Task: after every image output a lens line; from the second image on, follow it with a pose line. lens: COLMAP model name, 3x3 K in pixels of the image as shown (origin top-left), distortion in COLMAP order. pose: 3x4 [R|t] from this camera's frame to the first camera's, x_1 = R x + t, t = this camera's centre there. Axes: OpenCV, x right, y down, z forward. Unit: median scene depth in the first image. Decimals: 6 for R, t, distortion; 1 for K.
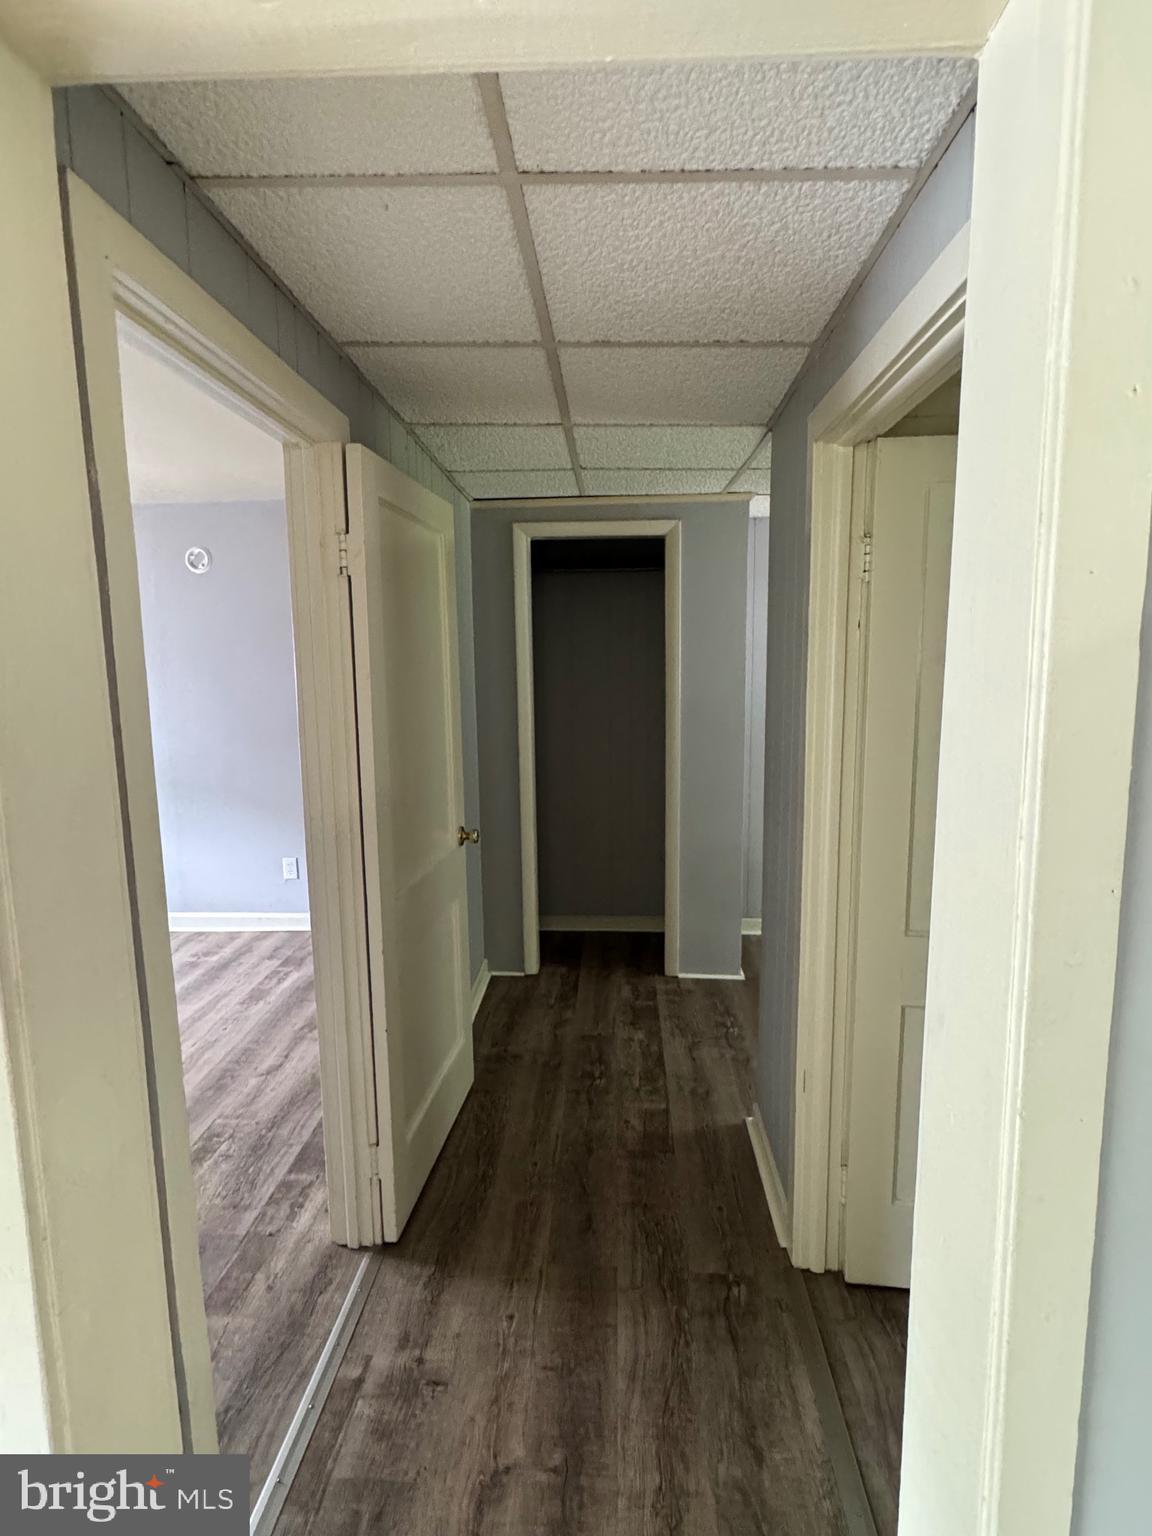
lens RADIAL K [[795.9, 0, 579.2], [0, 795.9, 768.4], [0, 0, 1]] dist [0.001157, -0.000875]
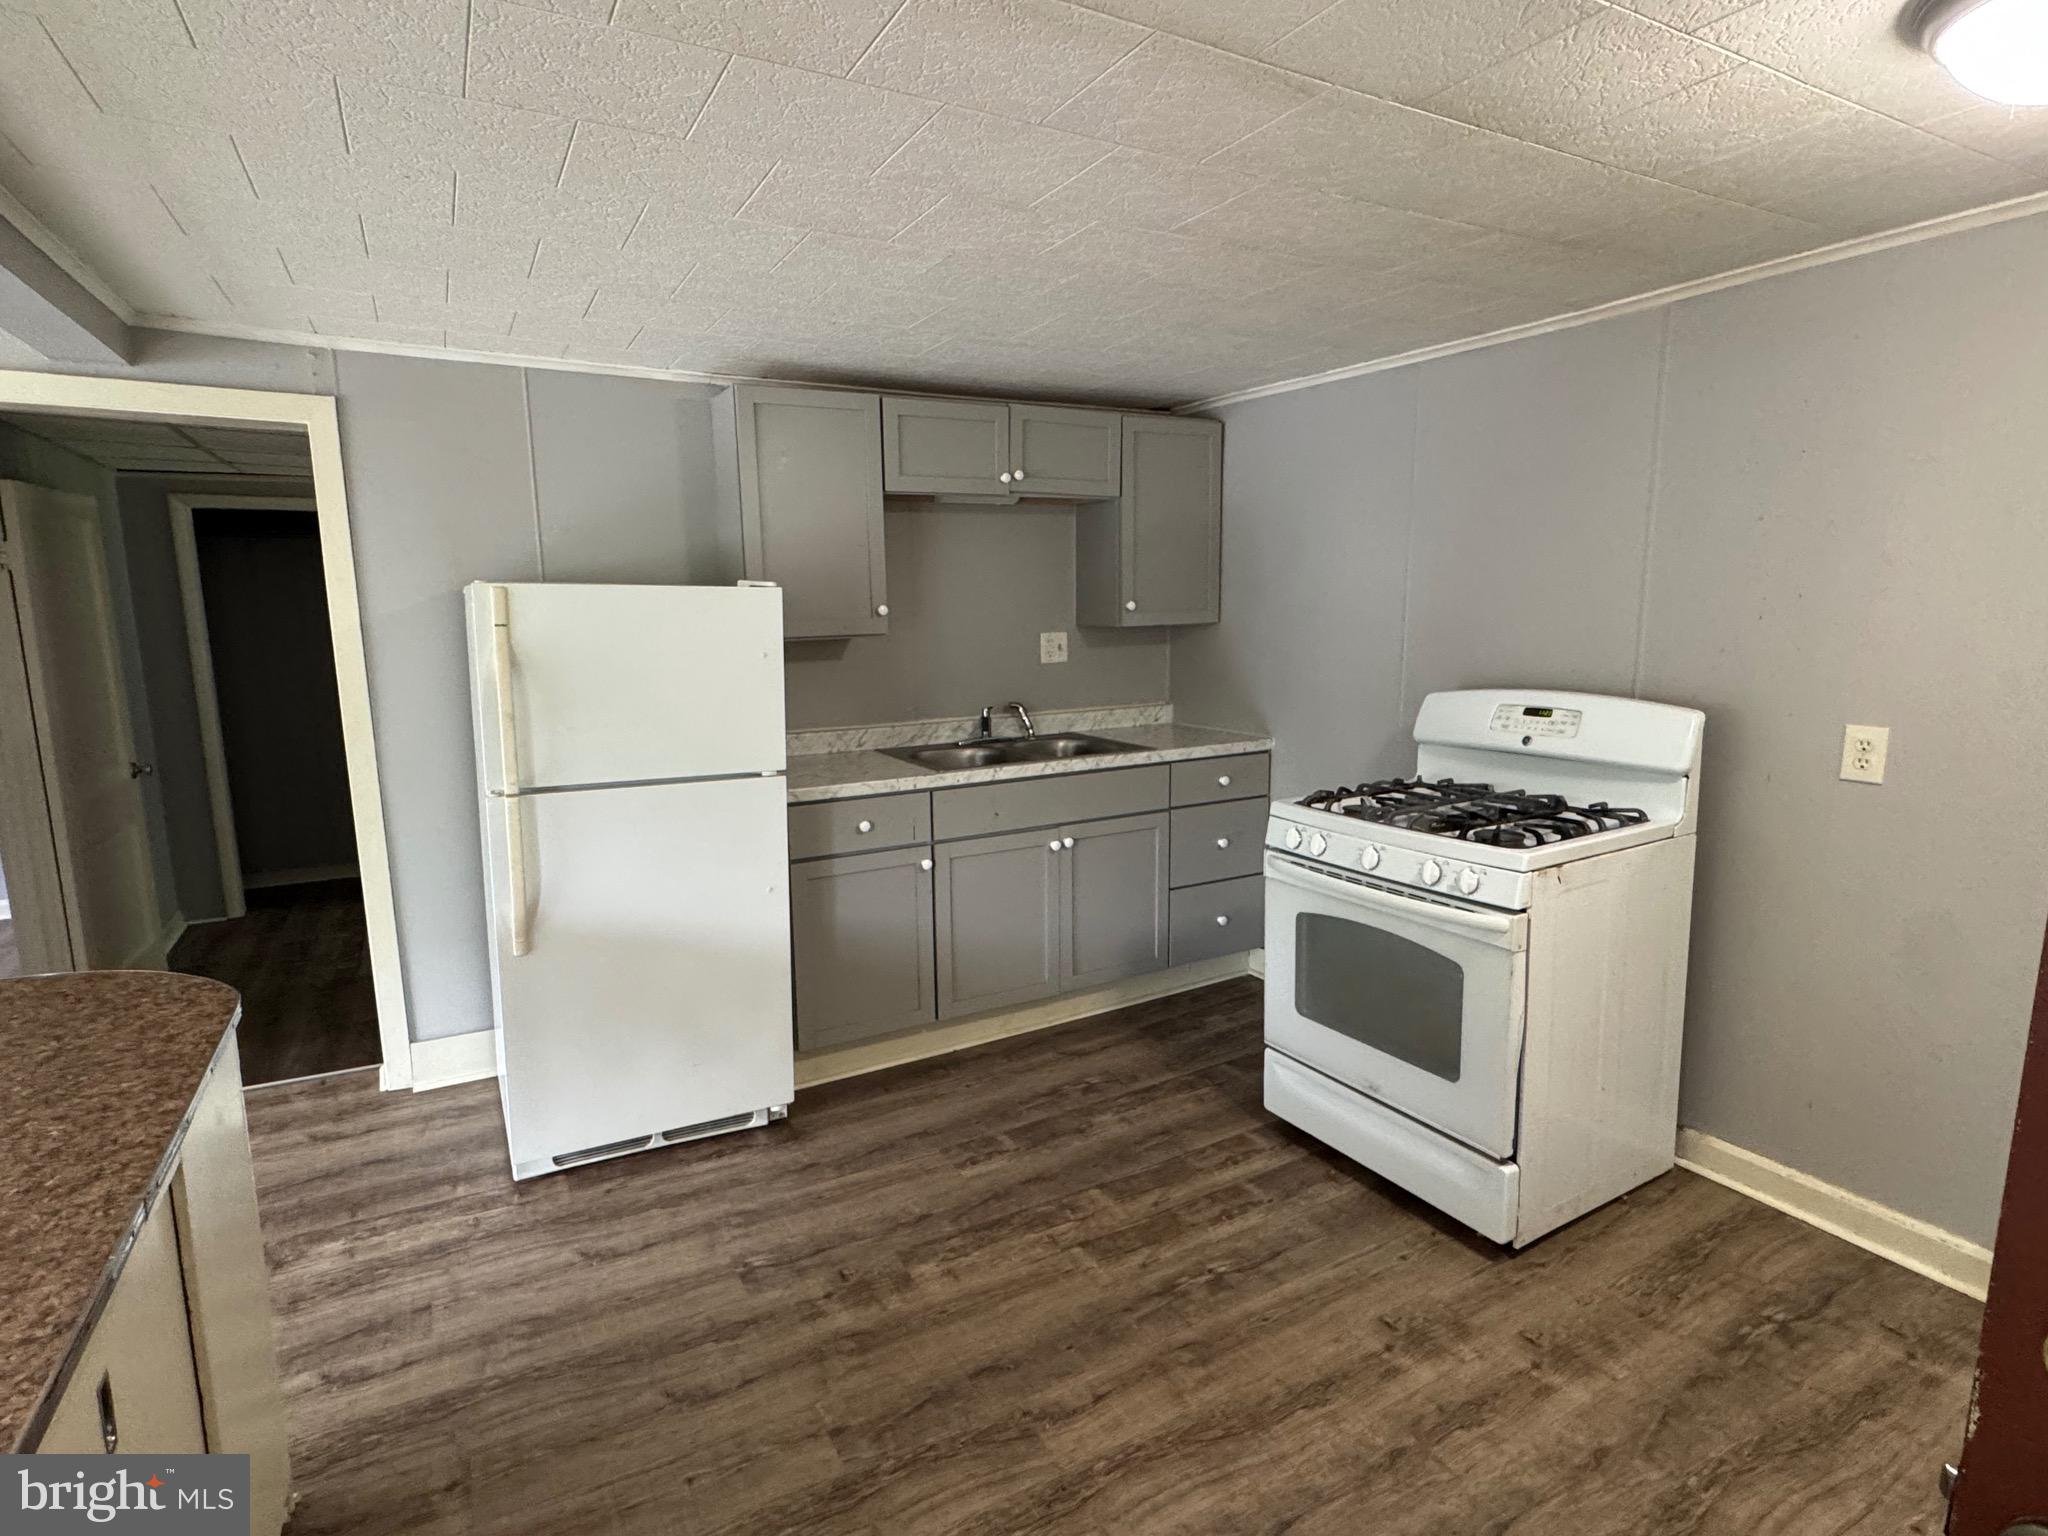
lens RADIAL K [[1061.1, 0, 1031.7], [0, 1061.1, 766.5], [0, 0, 1]] dist [0.001157, -0.000875]
pose [[0.848442, -0.084066, 0.522570, 0.127661], [0.076810, 0.996411, 0.035585, 0.094782], [-0.523686, 0.009947, 0.851853, -0.833979]]
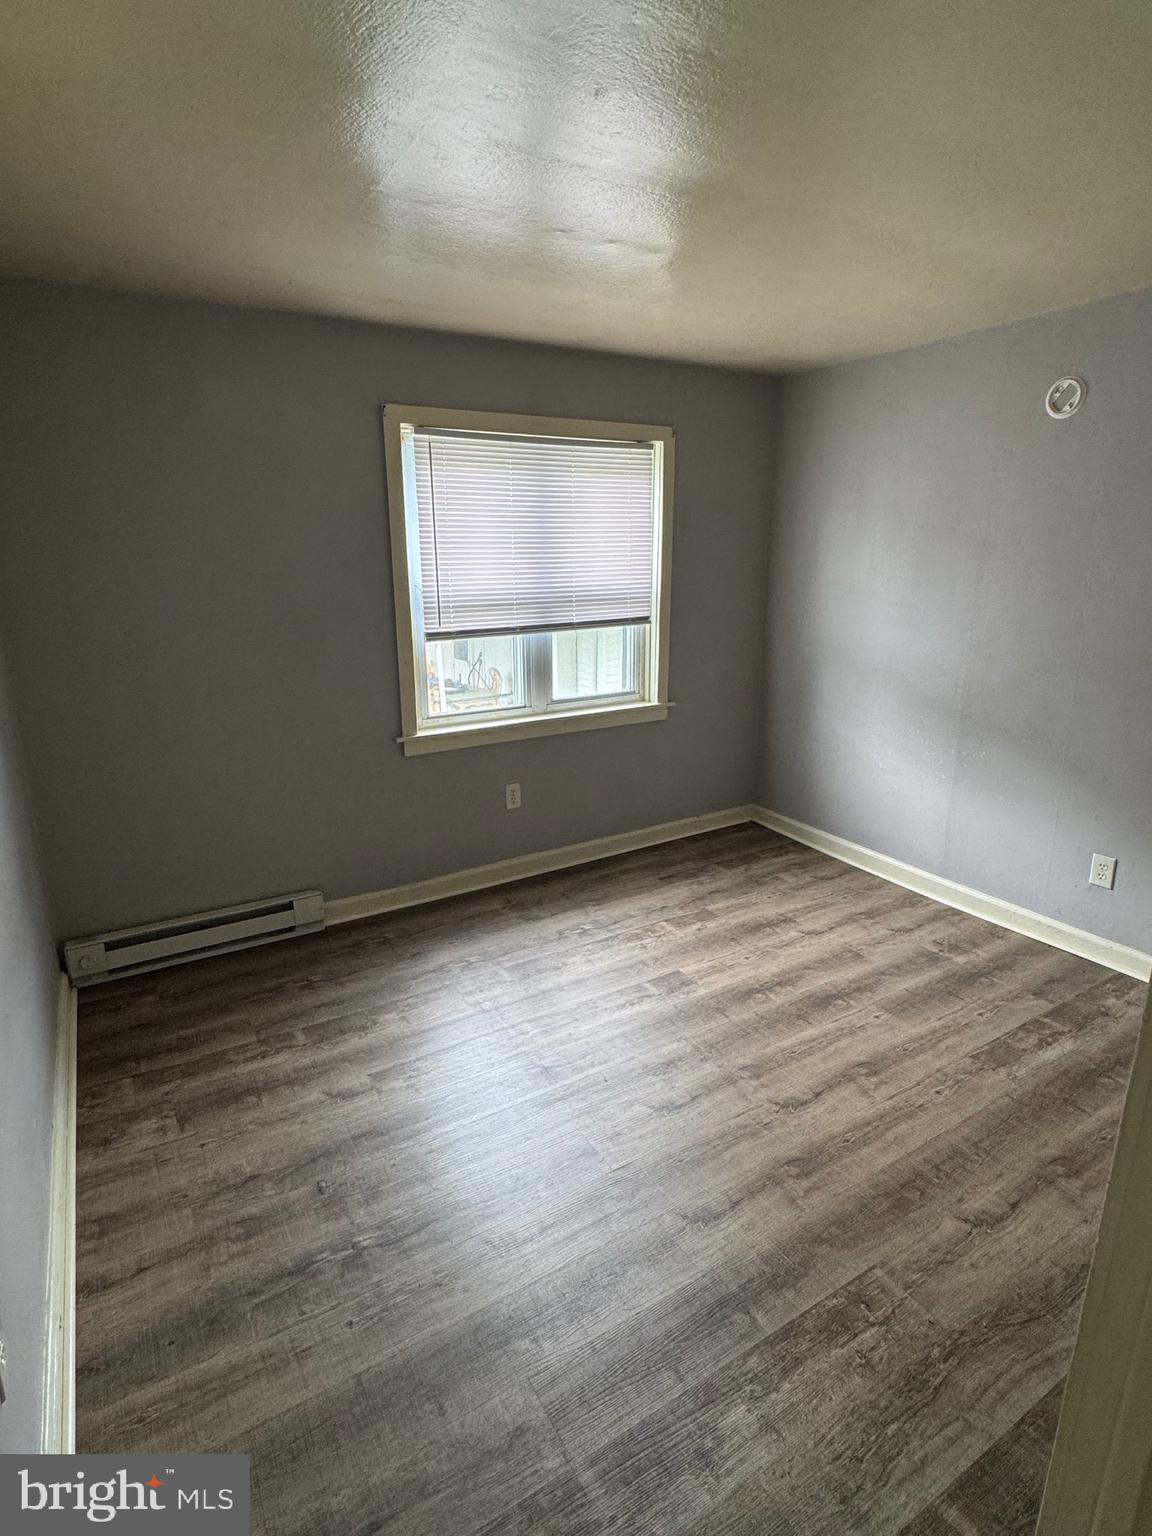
lens RADIAL K [[795.9, 0, 575.9], [0, 795.9, 769.7], [0, 0, 1]] dist [0.001157, -0.000875]
pose [[0.562421, 0.224628, -0.795754, -0.125895], [-0.114315, 0.974273, 0.194226, -0.045064], [0.818911, -0.018270, 0.573630, 0.327593]]
